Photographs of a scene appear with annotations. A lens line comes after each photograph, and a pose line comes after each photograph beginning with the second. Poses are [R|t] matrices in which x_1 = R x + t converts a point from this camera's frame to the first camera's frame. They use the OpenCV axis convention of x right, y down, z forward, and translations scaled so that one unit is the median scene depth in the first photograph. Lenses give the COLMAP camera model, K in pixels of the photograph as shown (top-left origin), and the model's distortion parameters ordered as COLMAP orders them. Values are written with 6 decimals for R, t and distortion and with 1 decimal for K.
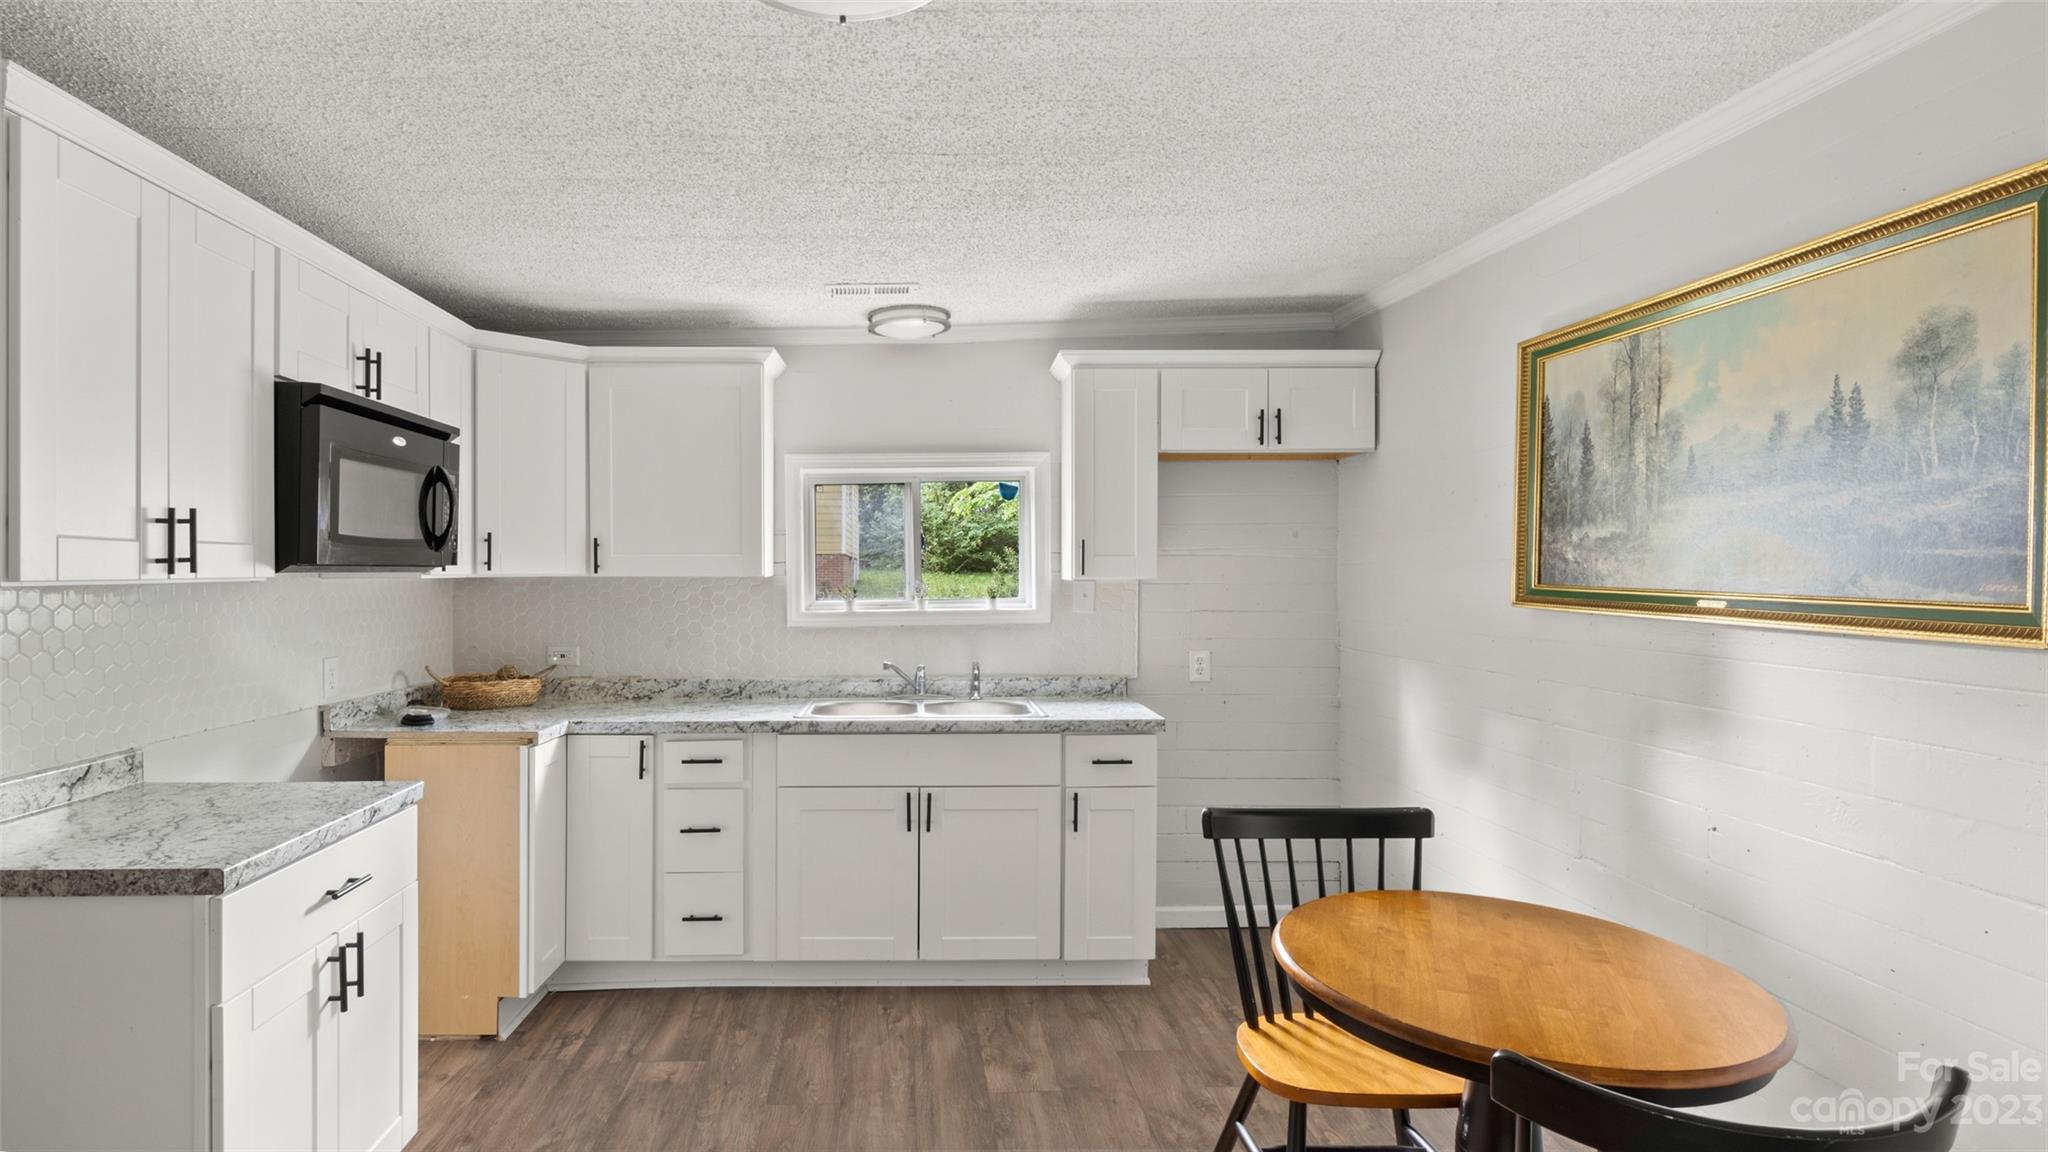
lens RADIAL K [[947.4, 0, 1025.0], [0, 947.4, 573.5], [0, 0, 1]] dist [-0.001475, 0.000361]
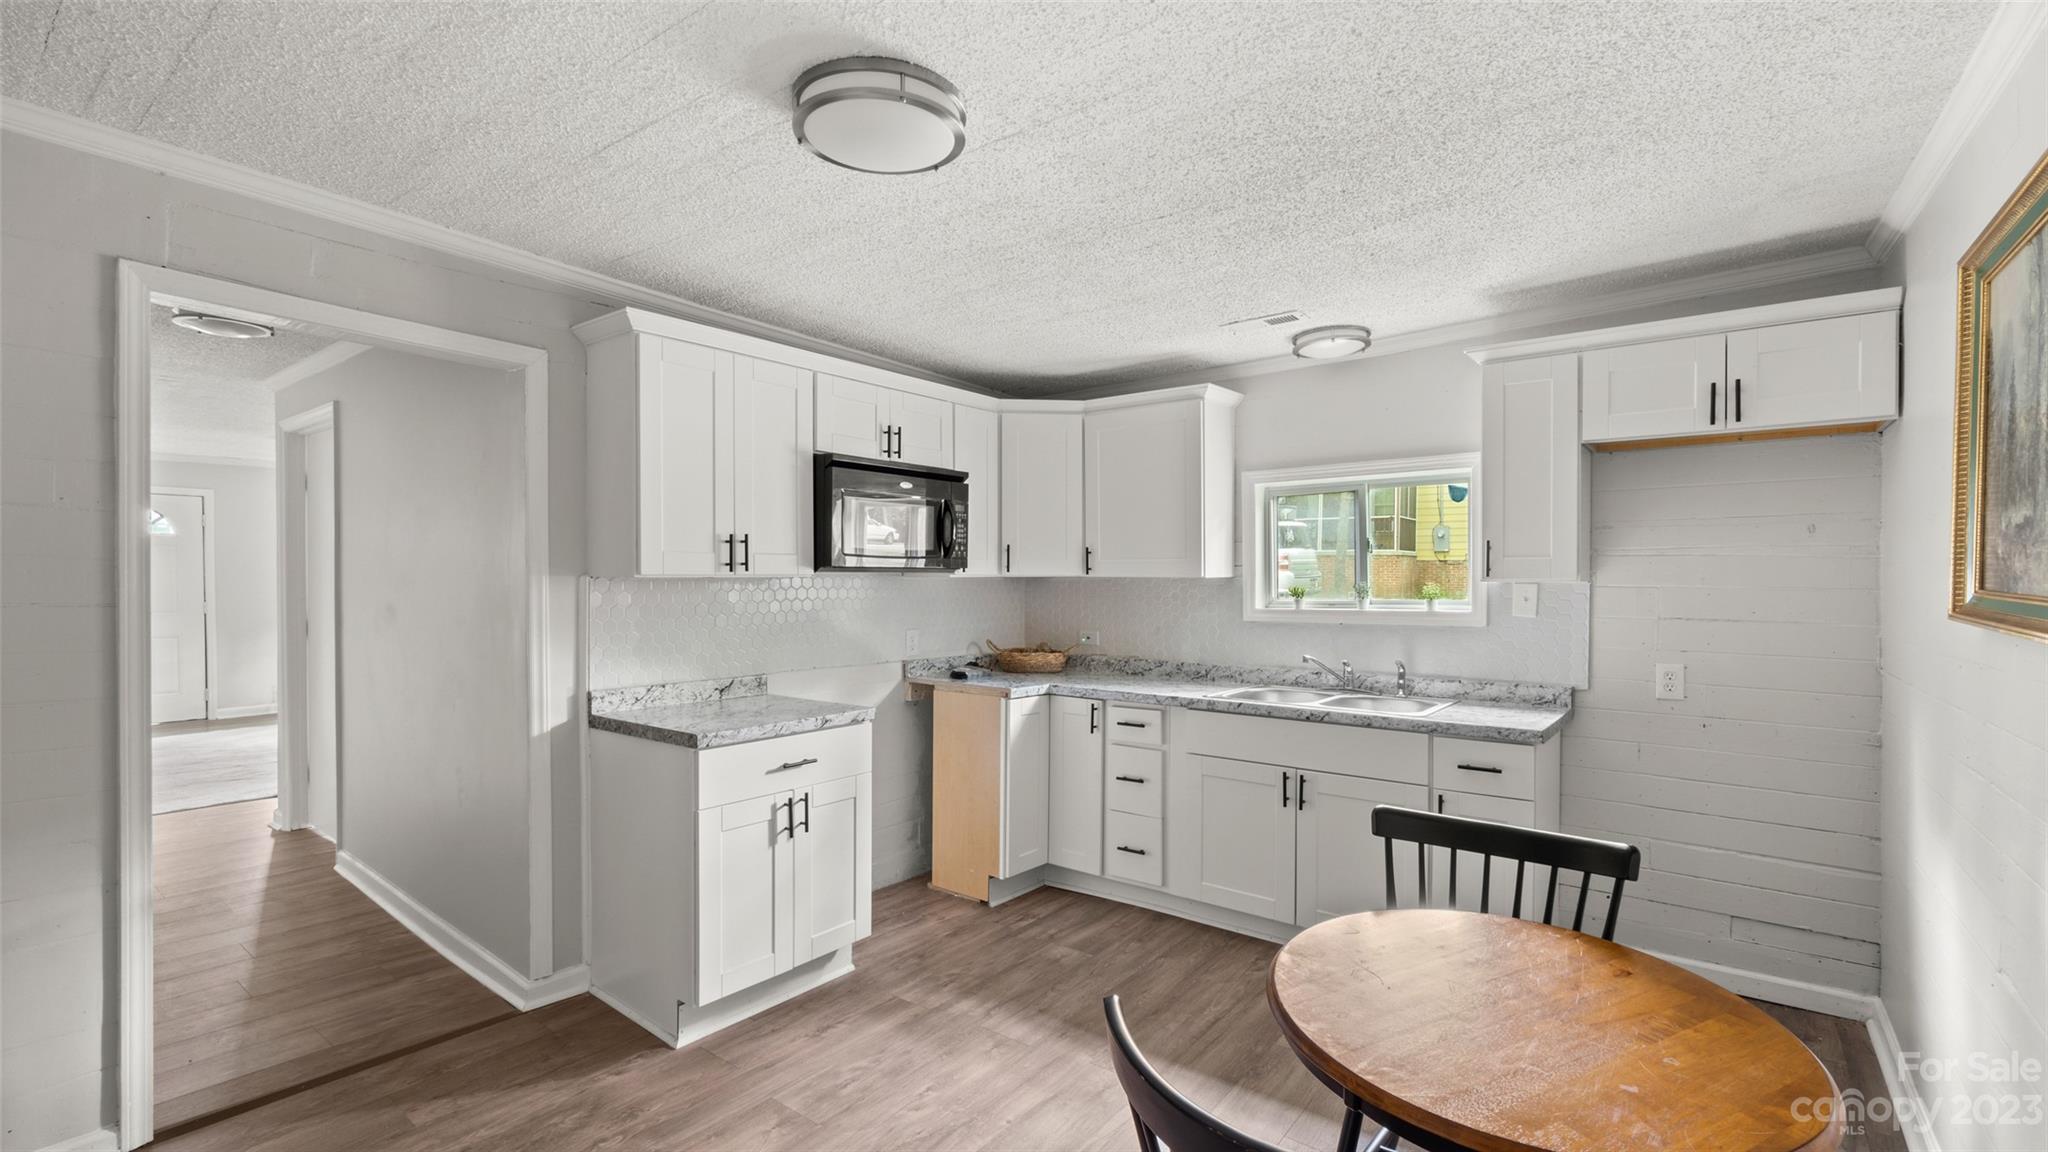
lens RADIAL K [[838.1, 0, 1033.6], [0, 838.1, 582.6], [0, 0, 1]] dist [0.004040, -0.000330]
pose [[0.809663, 0.008324, -0.586836, 0.213185], [-0.004311, 0.999957, 0.008237, 0.002339], [0.586879, -0.004139, 0.809664, 0.031506]]
